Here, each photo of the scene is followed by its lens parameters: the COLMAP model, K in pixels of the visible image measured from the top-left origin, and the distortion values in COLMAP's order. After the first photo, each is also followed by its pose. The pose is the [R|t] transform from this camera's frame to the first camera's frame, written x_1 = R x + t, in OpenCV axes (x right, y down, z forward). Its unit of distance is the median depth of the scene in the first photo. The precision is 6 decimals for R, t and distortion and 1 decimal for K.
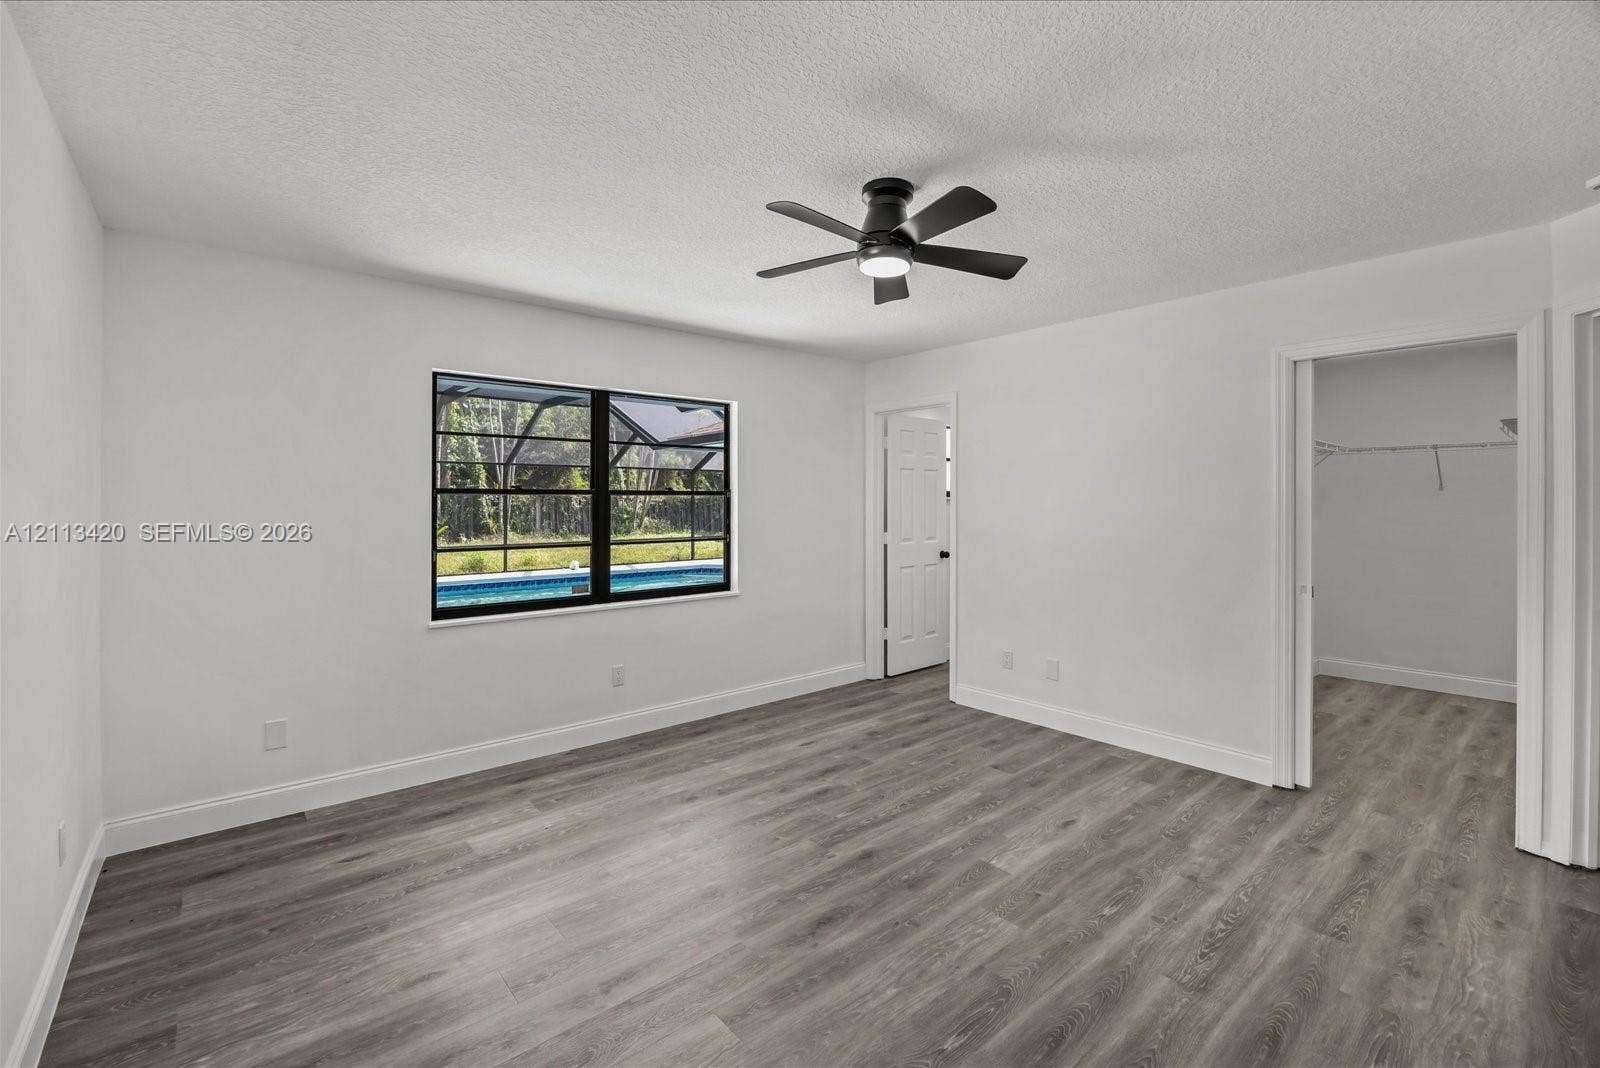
lens RADIAL K [[680.8, 0, 781.3], [0, 680.8, 525.3], [0, 0, 1]] dist [-0.012570, -0.000404]
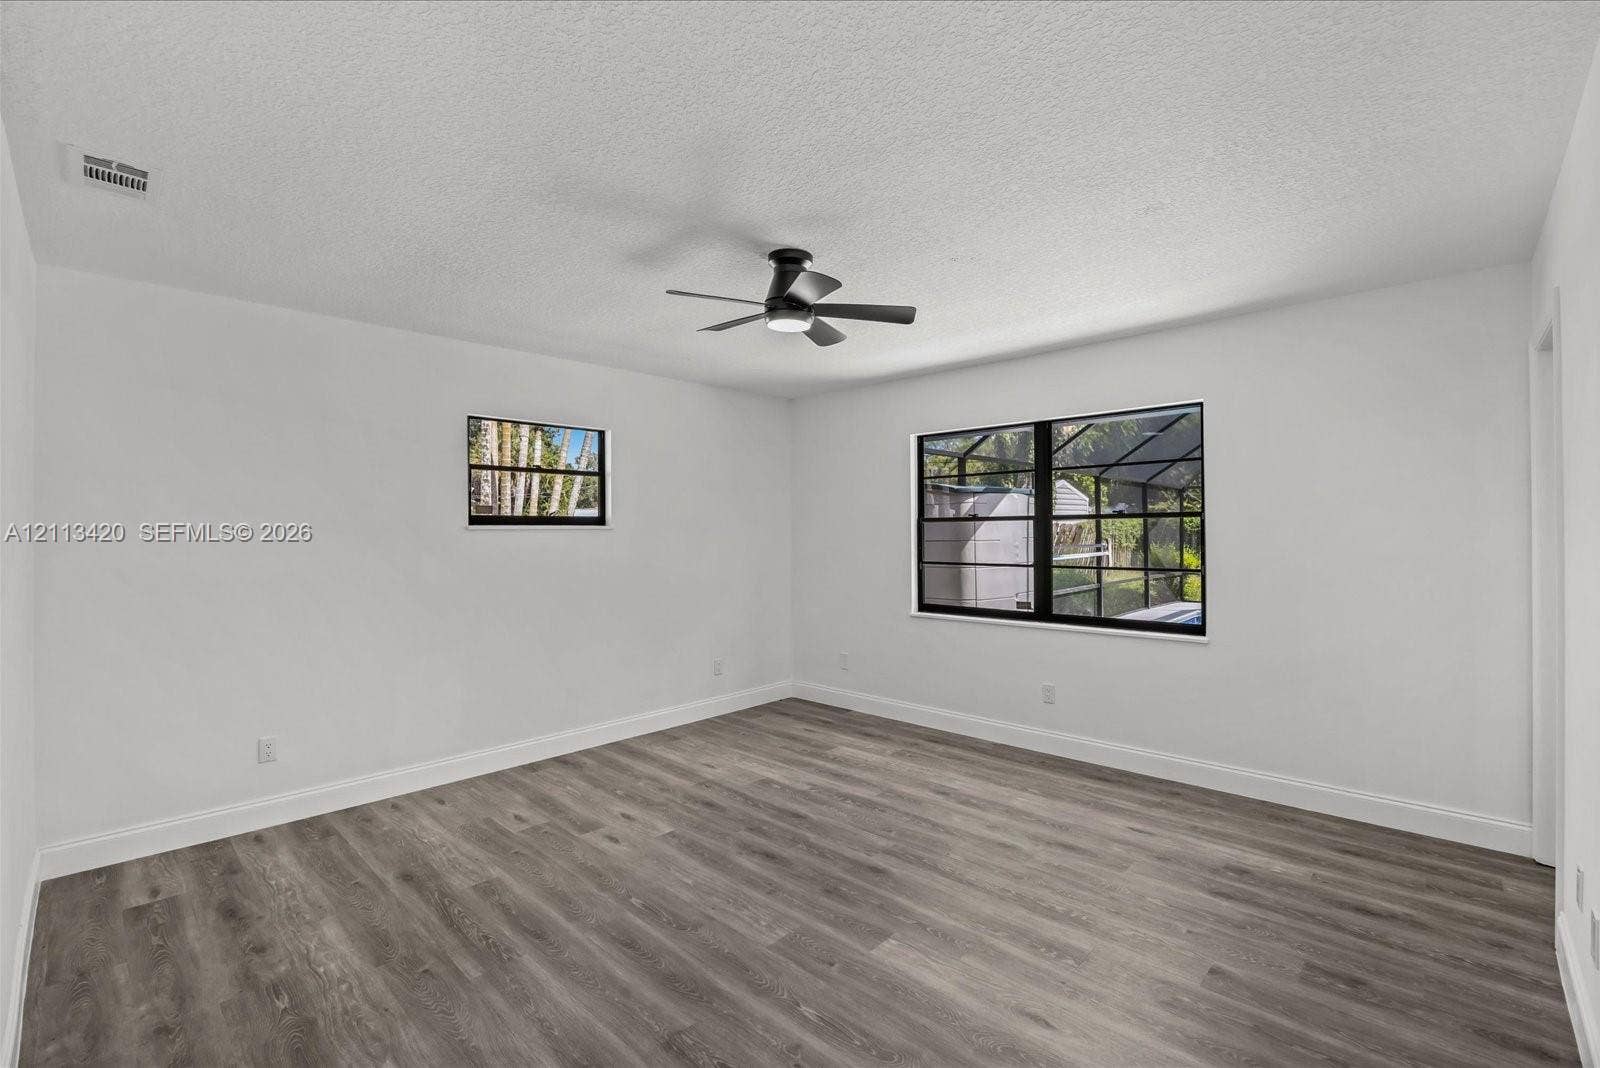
lens RADIAL K [[680.8, 0, 809.0], [0, 680.8, 559.6], [0, 0, 1]] dist [-0.012570, -0.000404]
pose [[0.125348, 0.037385, -0.991408, 0.859445], [-0.021124, 0.999164, 0.035007, -0.013801], [0.991888, 0.016555, 0.126033, 0.586182]]
